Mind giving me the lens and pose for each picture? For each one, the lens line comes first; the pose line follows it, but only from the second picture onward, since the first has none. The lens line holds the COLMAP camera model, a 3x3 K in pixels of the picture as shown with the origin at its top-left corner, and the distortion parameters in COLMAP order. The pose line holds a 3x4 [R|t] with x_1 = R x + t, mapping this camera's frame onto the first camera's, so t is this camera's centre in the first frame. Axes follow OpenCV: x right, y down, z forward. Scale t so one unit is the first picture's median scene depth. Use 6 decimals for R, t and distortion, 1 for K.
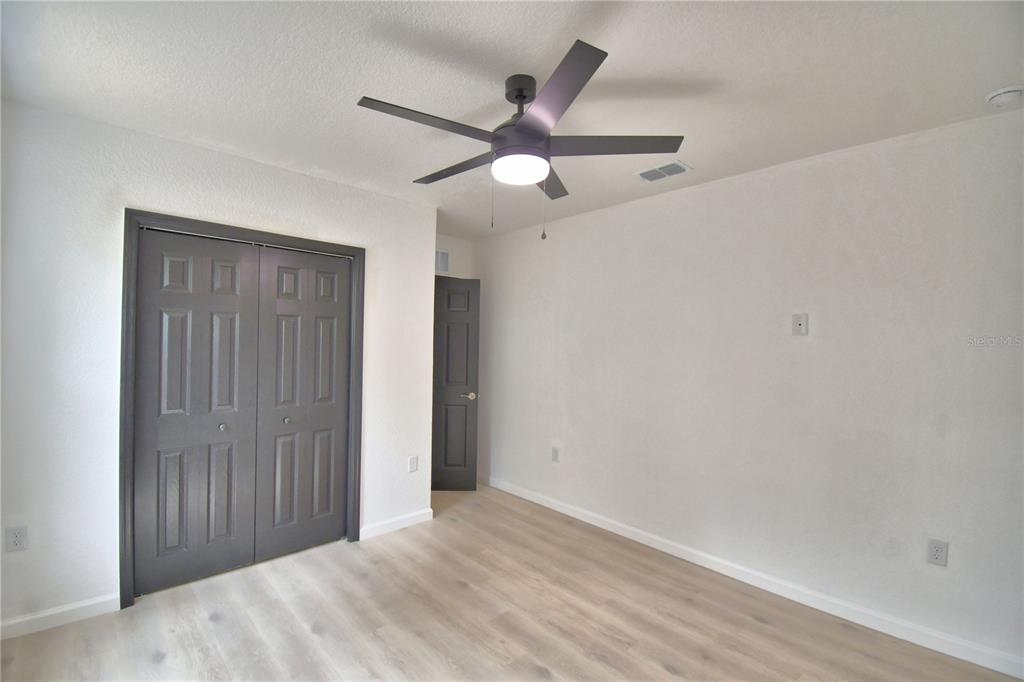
lens RADIAL K [[447.8, 0, 506.4], [0, 447.8, 339.8], [0, 0, 1]] dist [0.021562, -0.026157]
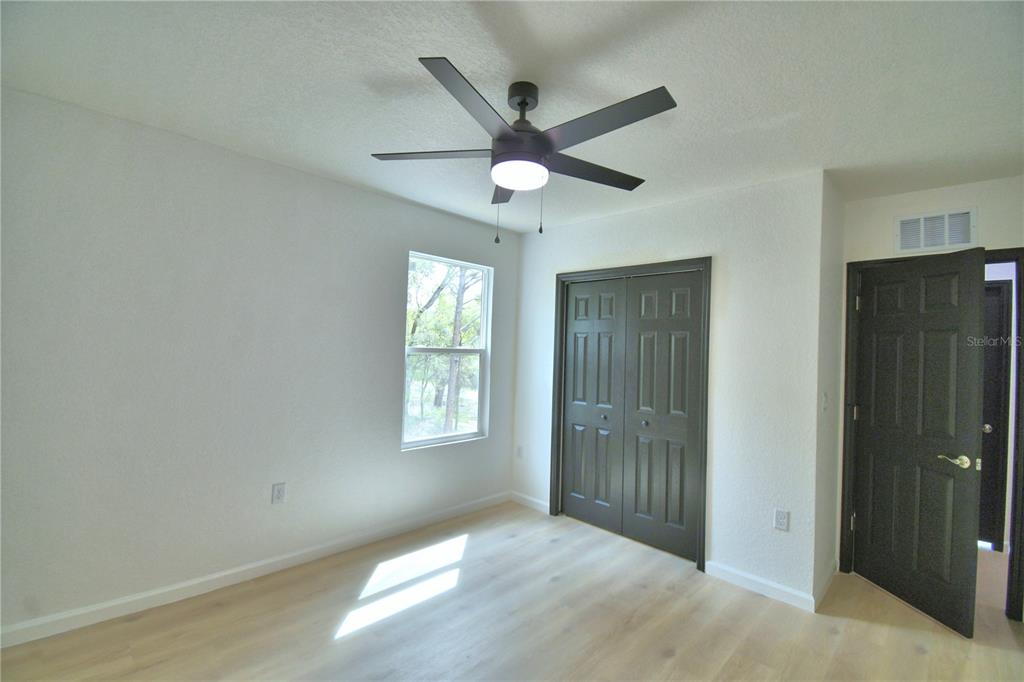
lens RADIAL K [[447.8, 0, 506.4], [0, 447.8, 339.8], [0, 0, 1]] dist [0.021562, -0.026157]
pose [[0.043659, -0.033706, -0.998478, 0.628001], [-0.029752, 0.998944, -0.035023, 0.017318], [0.998603, 0.031236, 0.042610, 0.579541]]
